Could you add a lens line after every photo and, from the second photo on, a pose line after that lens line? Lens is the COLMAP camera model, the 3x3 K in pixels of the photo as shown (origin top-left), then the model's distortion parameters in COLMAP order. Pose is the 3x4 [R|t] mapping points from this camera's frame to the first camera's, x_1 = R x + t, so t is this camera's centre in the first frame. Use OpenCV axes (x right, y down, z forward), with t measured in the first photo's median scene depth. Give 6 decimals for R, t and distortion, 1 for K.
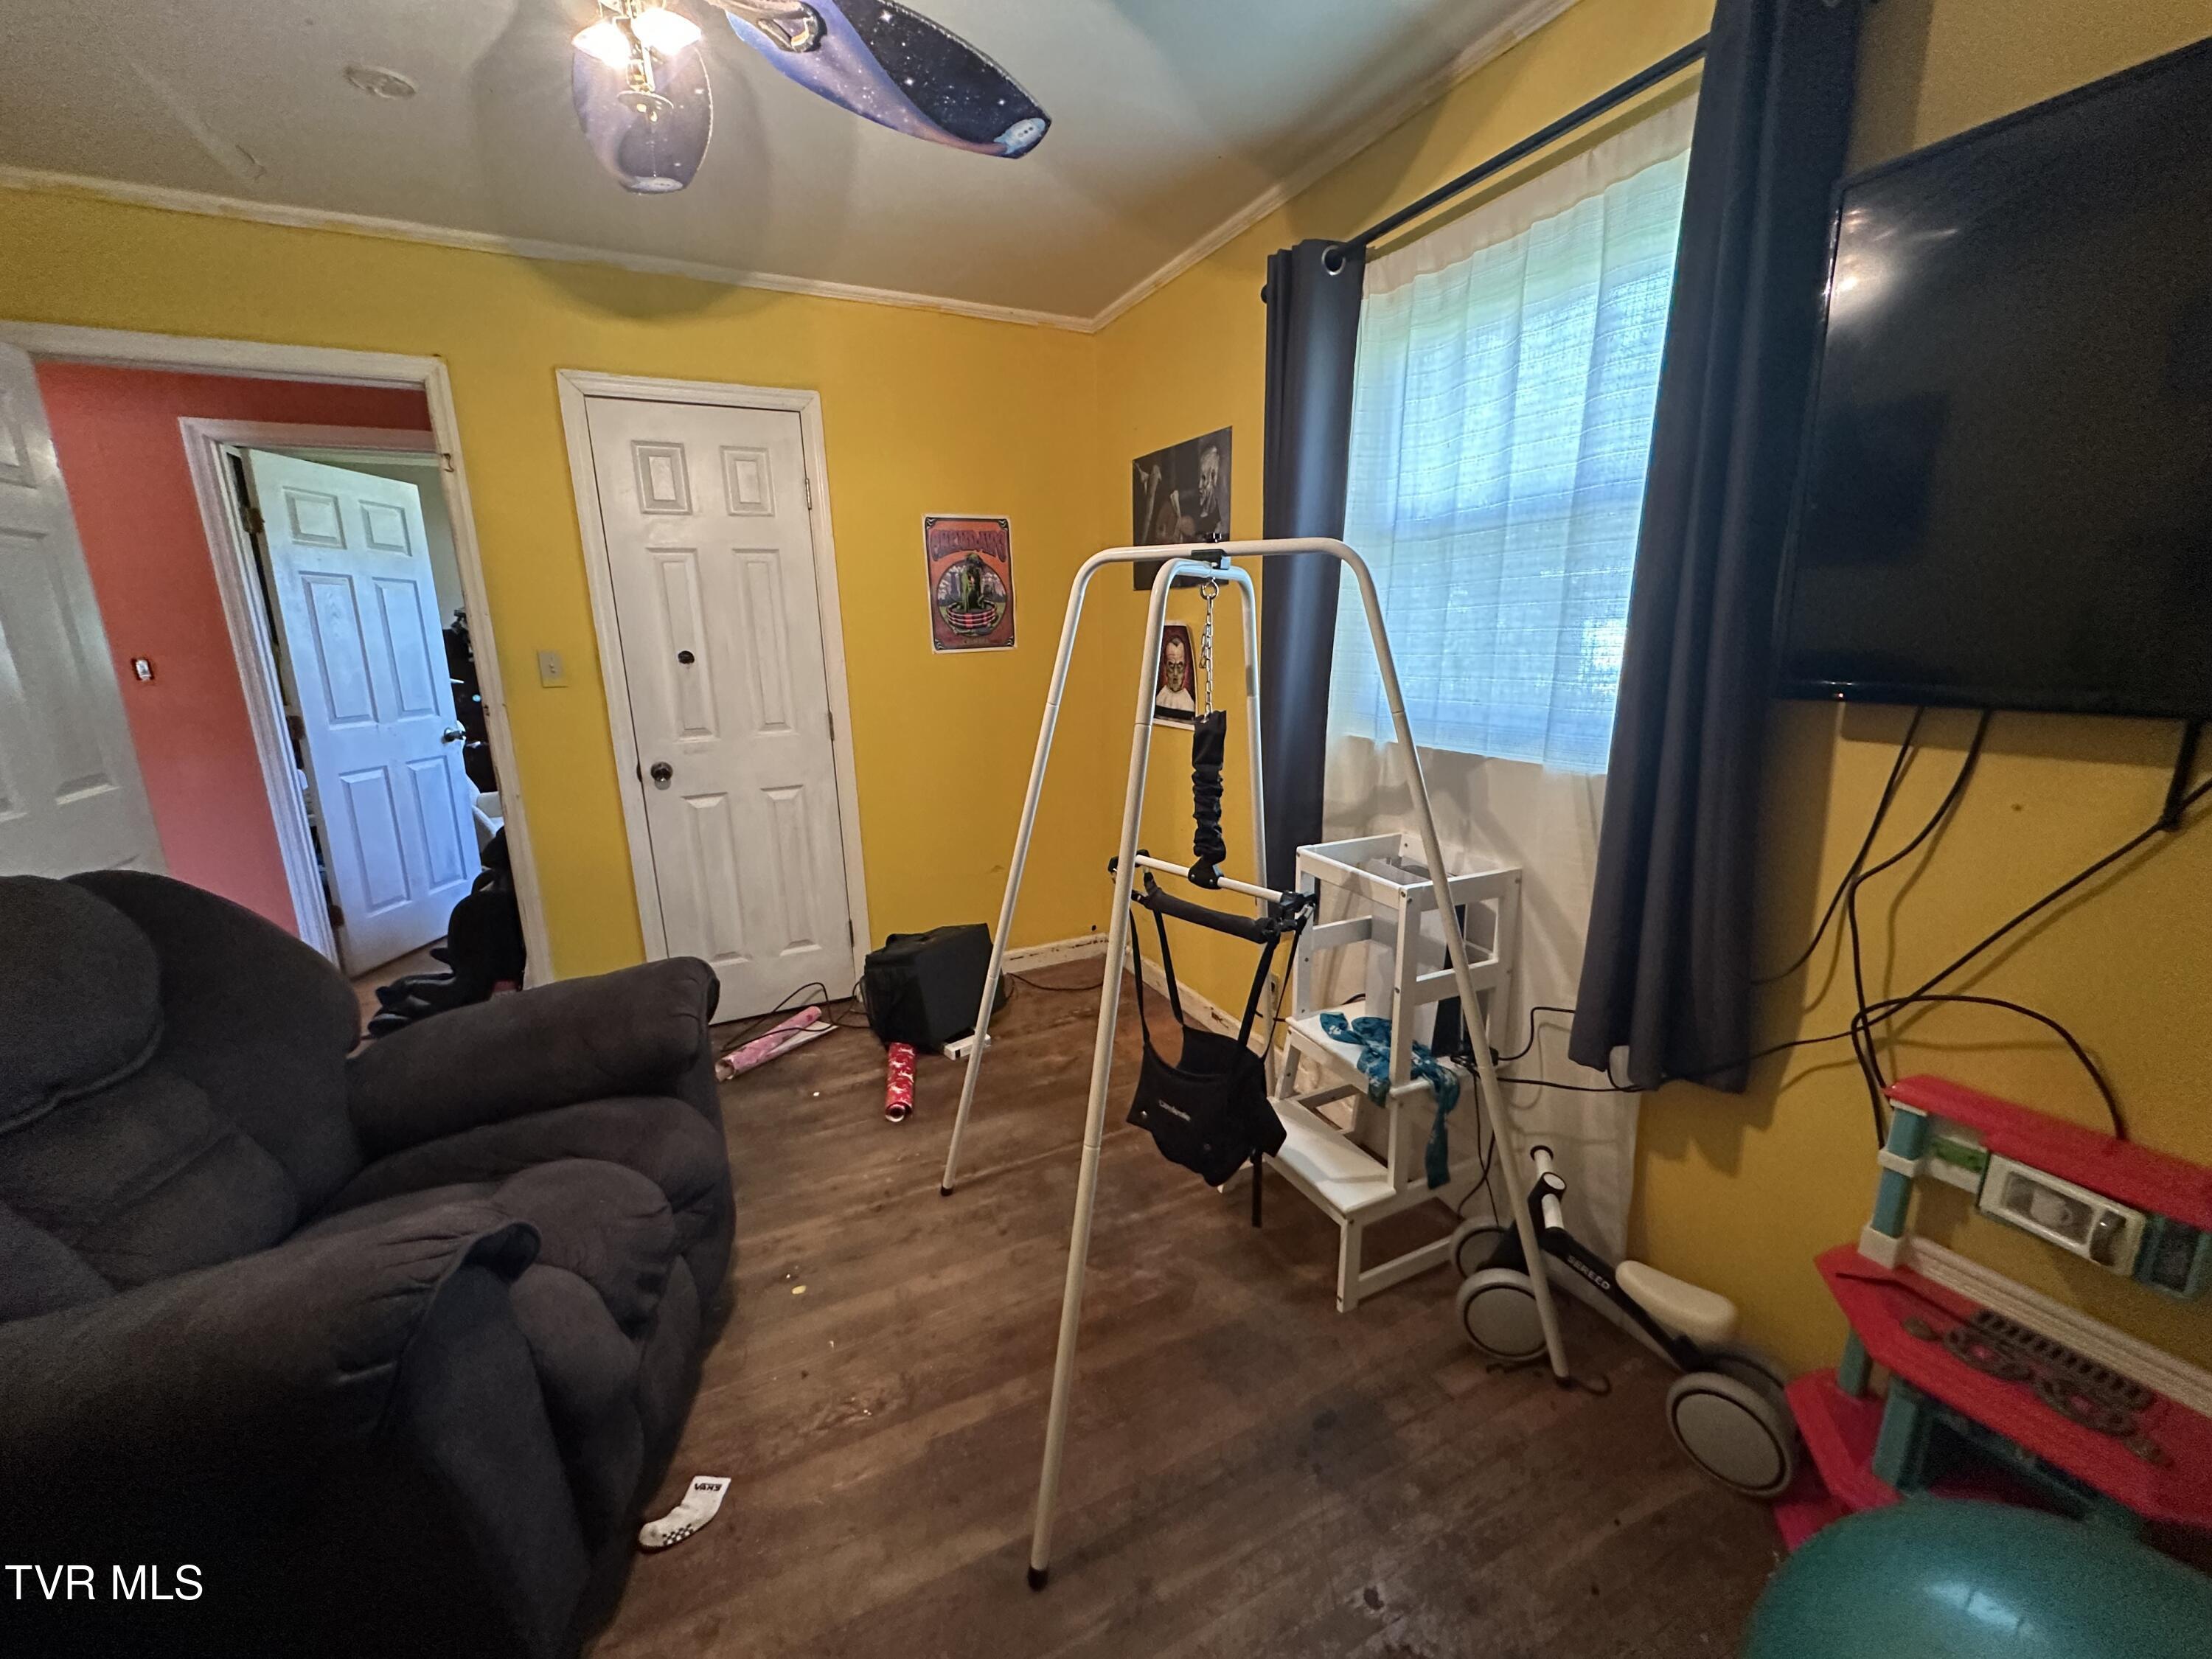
lens RADIAL K [[886.1, 0, 1104.4], [0, 886.1, 824.8], [0, 0, 1]] dist [-0.000727, 0.000117]
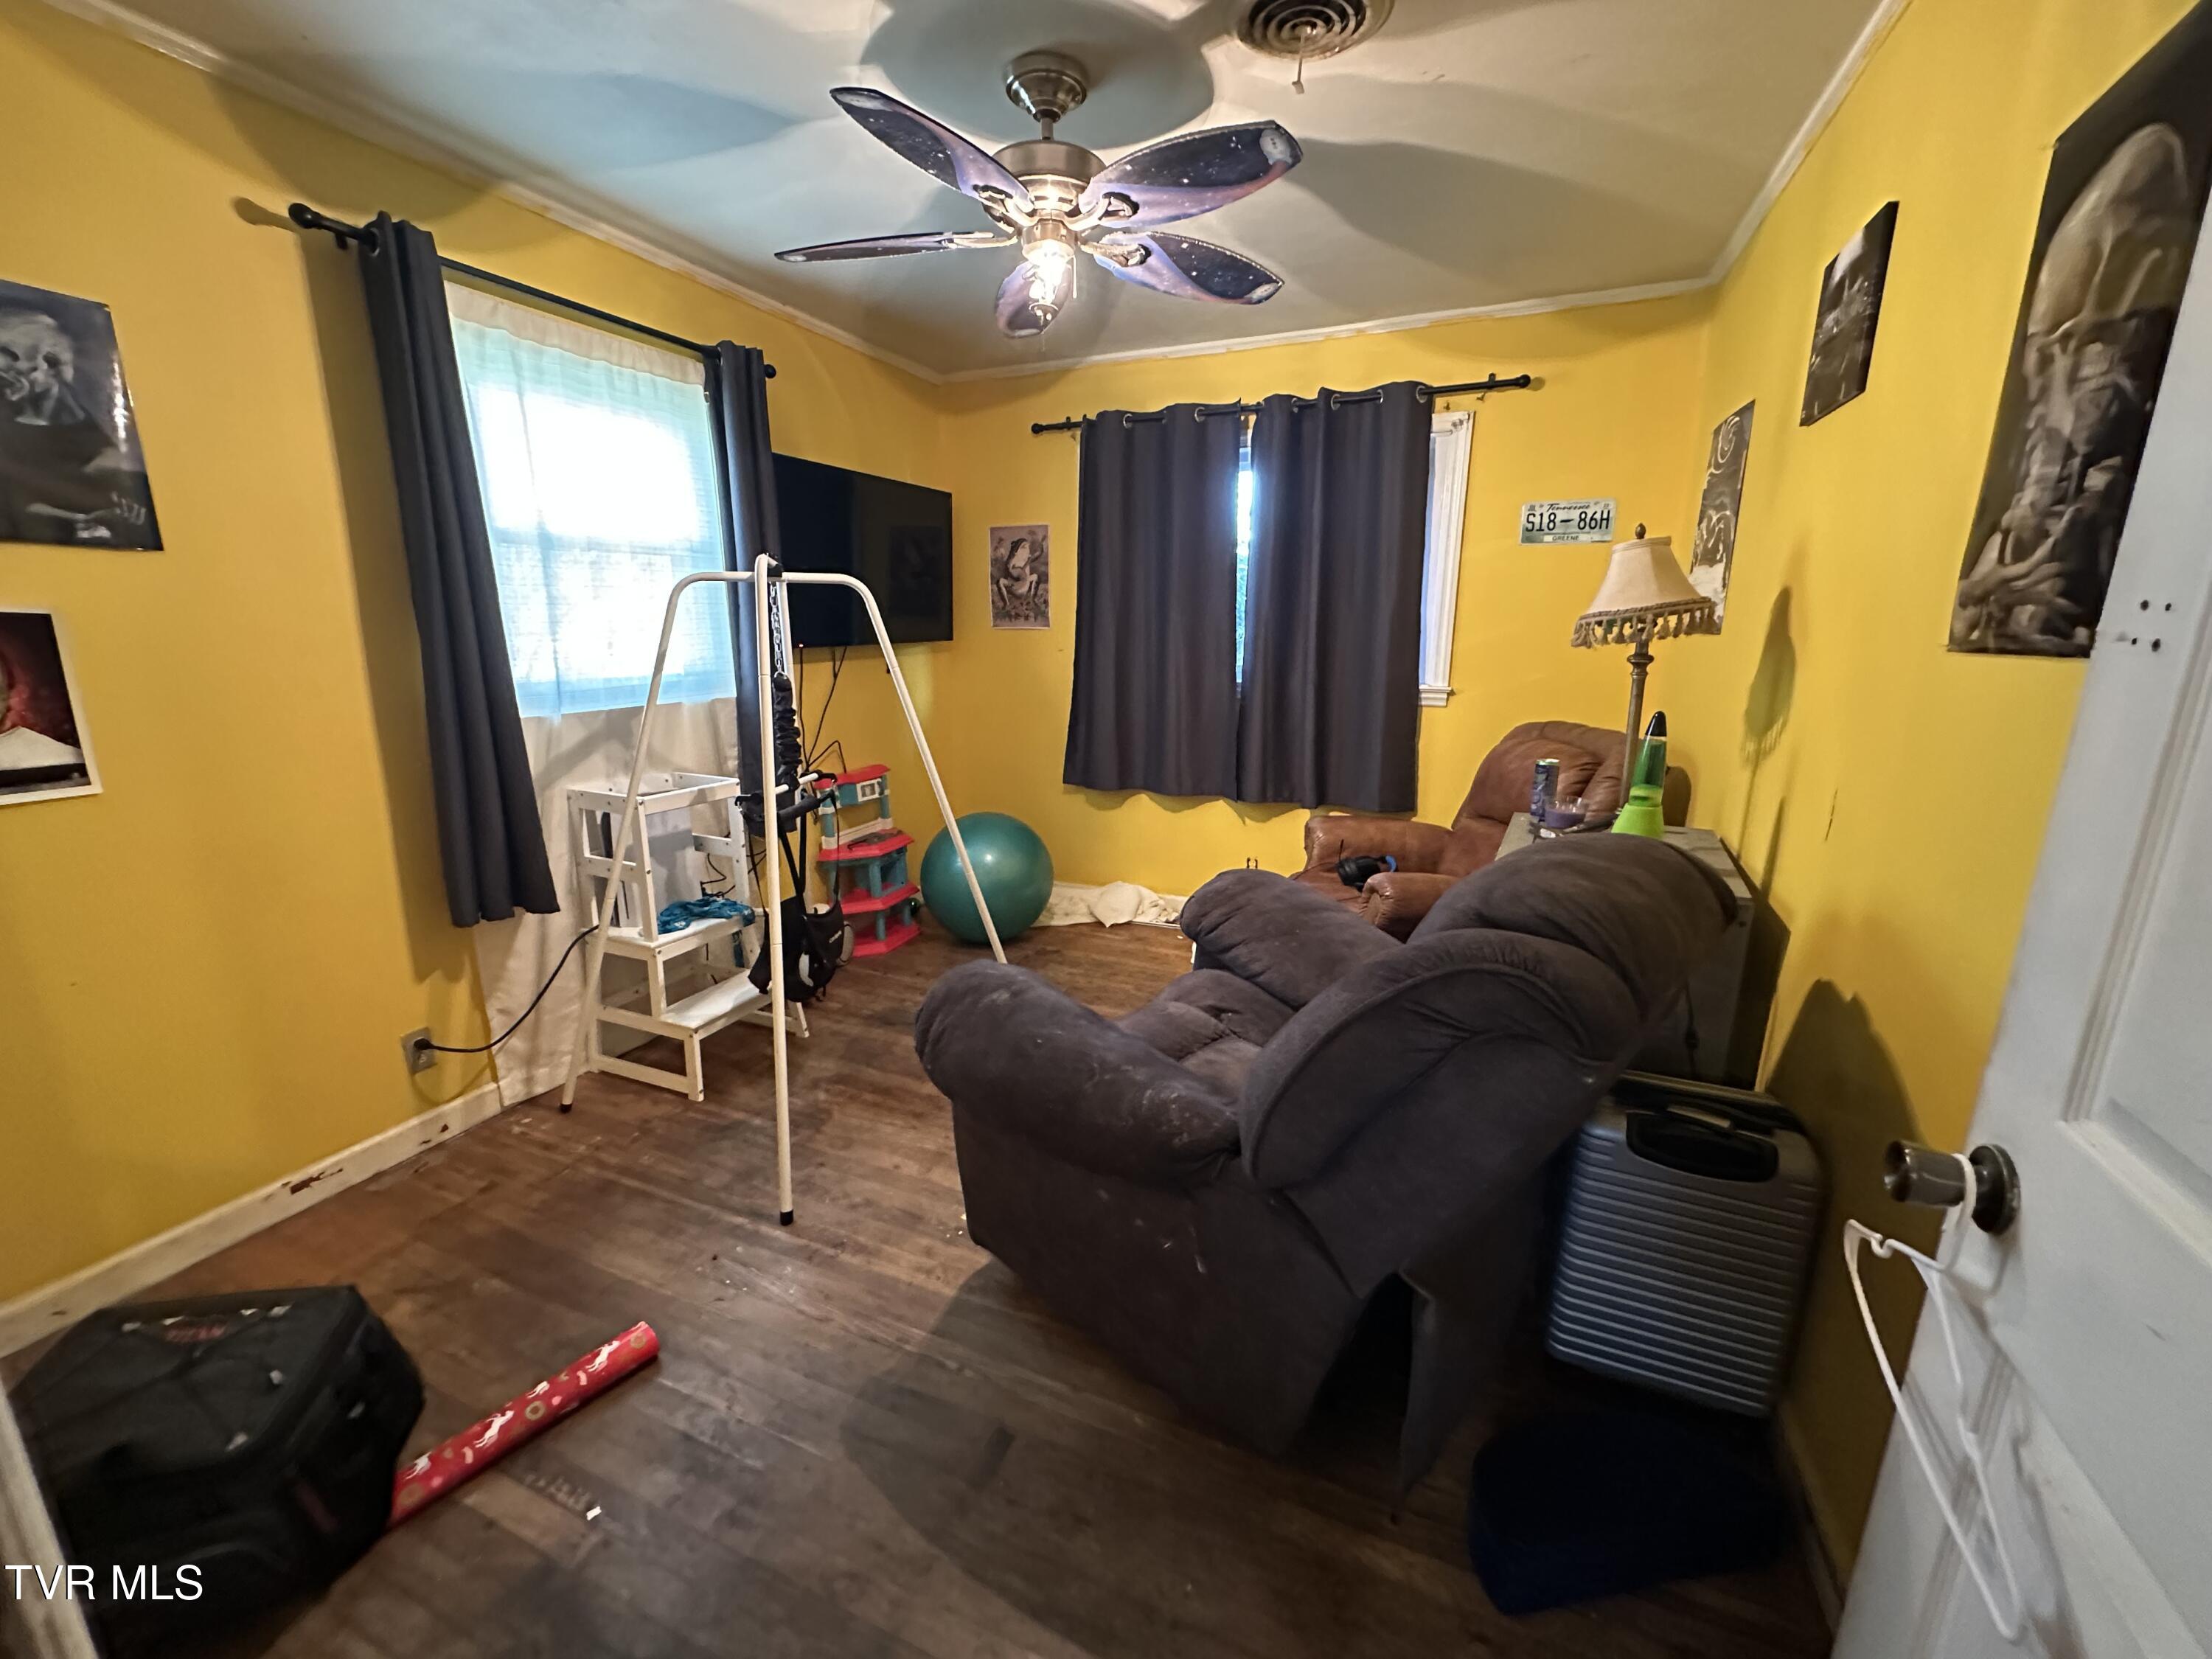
lens RADIAL K [[886.1, 0, 1104.1], [0, 886.1, 825.2], [0, 0, 1]] dist [-0.000727, 0.000117]
pose [[-0.652214, -0.150191, 0.743007, -1.041616], [0.181211, 0.920865, 0.345211, -0.229183], [-0.736056, 0.359793, -0.573385, 1.162419]]
